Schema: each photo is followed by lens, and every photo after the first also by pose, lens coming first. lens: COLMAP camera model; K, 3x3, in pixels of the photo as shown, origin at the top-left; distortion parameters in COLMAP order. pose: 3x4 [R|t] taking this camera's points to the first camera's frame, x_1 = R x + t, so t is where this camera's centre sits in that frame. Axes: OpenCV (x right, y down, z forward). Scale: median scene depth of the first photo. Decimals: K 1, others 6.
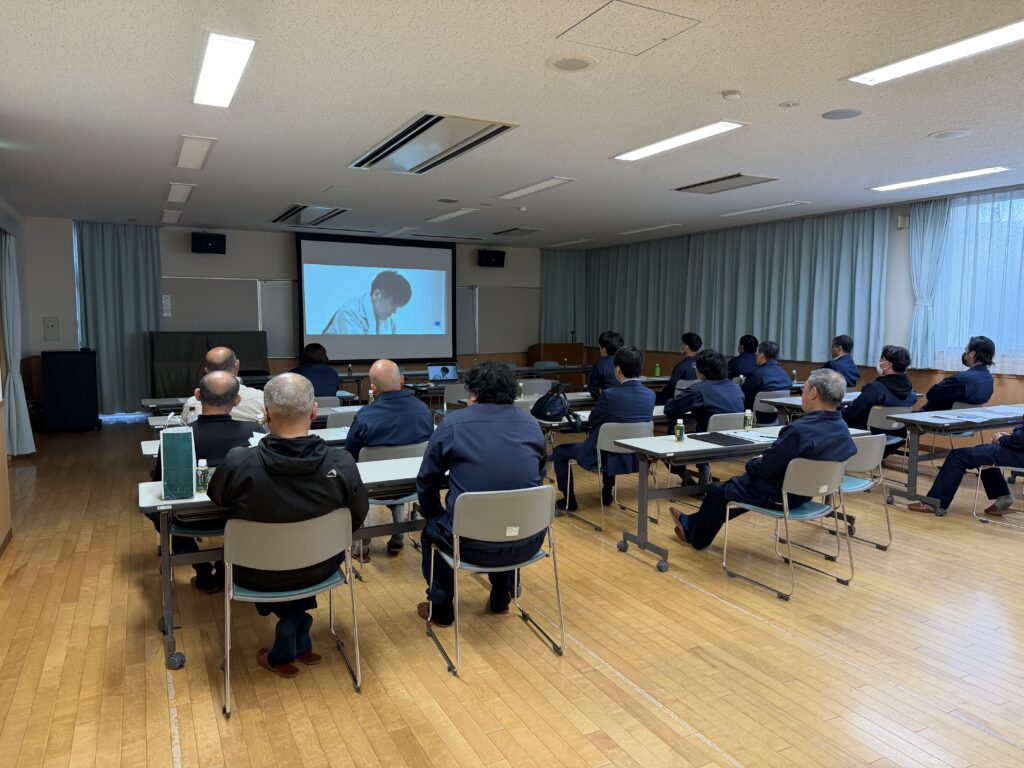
lens RADIAL K [[719.6, 0, 496.7], [0, 719.6, 385.9], [0, 0, 1]] dist [0.044263, -0.107614]
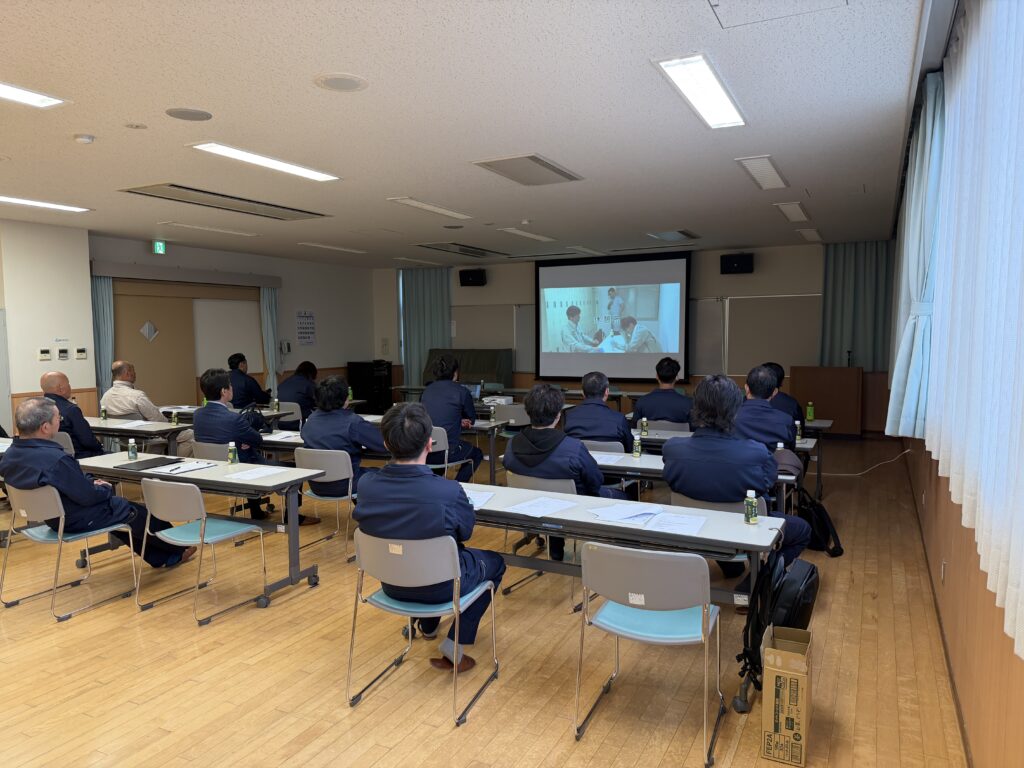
lens RADIAL K [[719.6, 0, 496.7], [0, 719.6, 385.9], [0, 0, 1]] dist [0.044263, -0.107614]
pose [[0.571757, 0.051307, -0.818817, 0.595653], [-0.065574, 0.997707, 0.016727, -0.035565], [0.817798, 0.044129, 0.573810, 0.335846]]
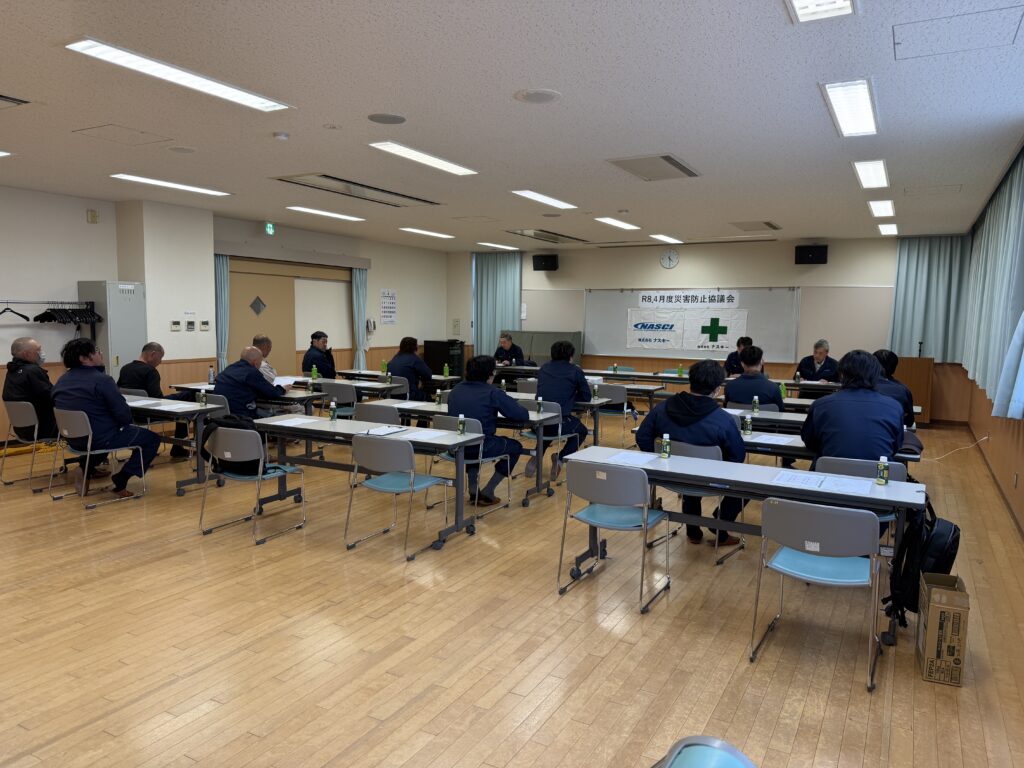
lens RADIAL K [[710.8, 0, 485.9], [0, 710.8, 398.0], [0, 0, 1]] dist [0.084197, -0.099999]
pose [[0.530486, 0.103473, -0.841355, 0.595622], [-0.092754, 0.993648, 0.063720, -0.028449], [0.842604, 0.044236, 0.536714, 0.245261]]
